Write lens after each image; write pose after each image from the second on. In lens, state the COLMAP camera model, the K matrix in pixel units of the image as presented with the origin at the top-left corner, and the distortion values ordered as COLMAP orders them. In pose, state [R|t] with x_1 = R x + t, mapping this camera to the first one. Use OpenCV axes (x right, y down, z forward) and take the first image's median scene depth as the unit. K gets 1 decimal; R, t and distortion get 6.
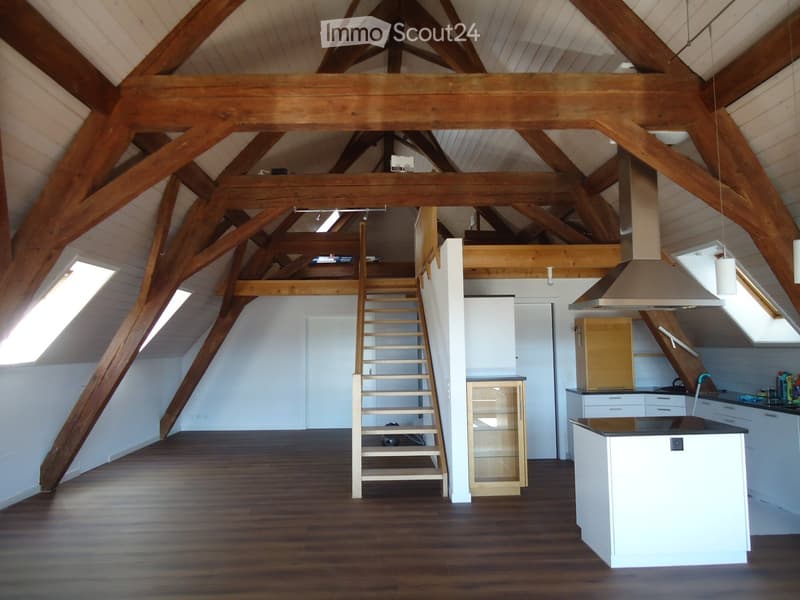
lens RADIAL K [[579.5, 0, 406.7], [0, 579.5, 297.1], [0, 0, 1]] dist [-0.008204, -0.007645]
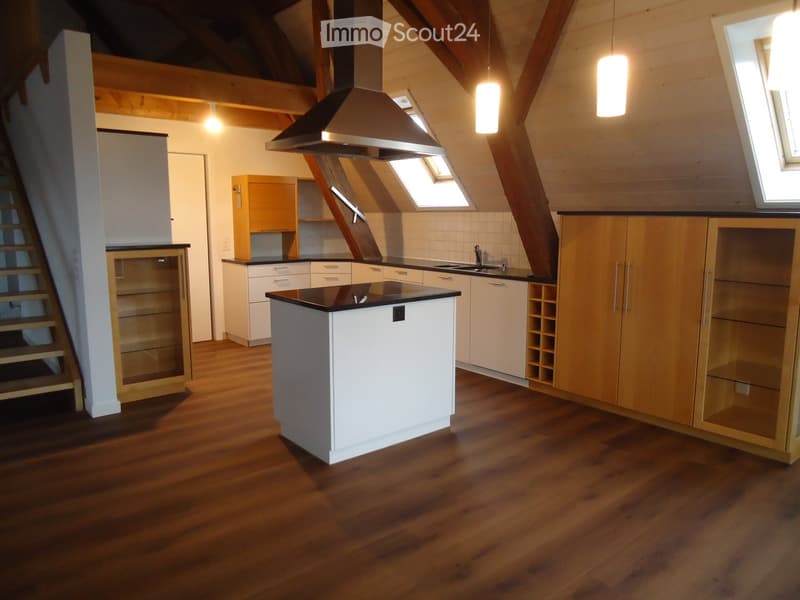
lens RADIAL K [[579.5, 0, 406.7], [0, 579.5, 297.1], [0, 0, 1]] dist [-0.008204, -0.007645]
pose [[0.797399, -0.070641, 0.599304, -0.027931], [-0.059451, 0.979097, 0.194511, 0.038991], [-0.600517, -0.190732, 0.776531, 0.208902]]
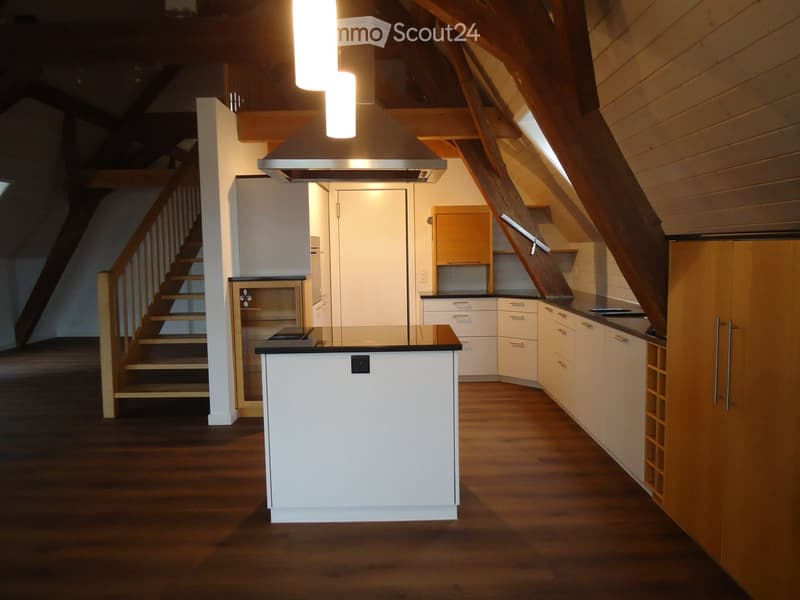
lens RADIAL K [[580.0, 0, 400.0], [0, 580.0, 300.0], [0, 0, 1]] dist [-0.002339, -0.001529]
pose [[0.998755, 0.001025, -0.049874, 0.359488], [0.007264, 0.986144, 0.165731, 0.036280], [0.049353, -0.165887, 0.984909, 0.197199]]
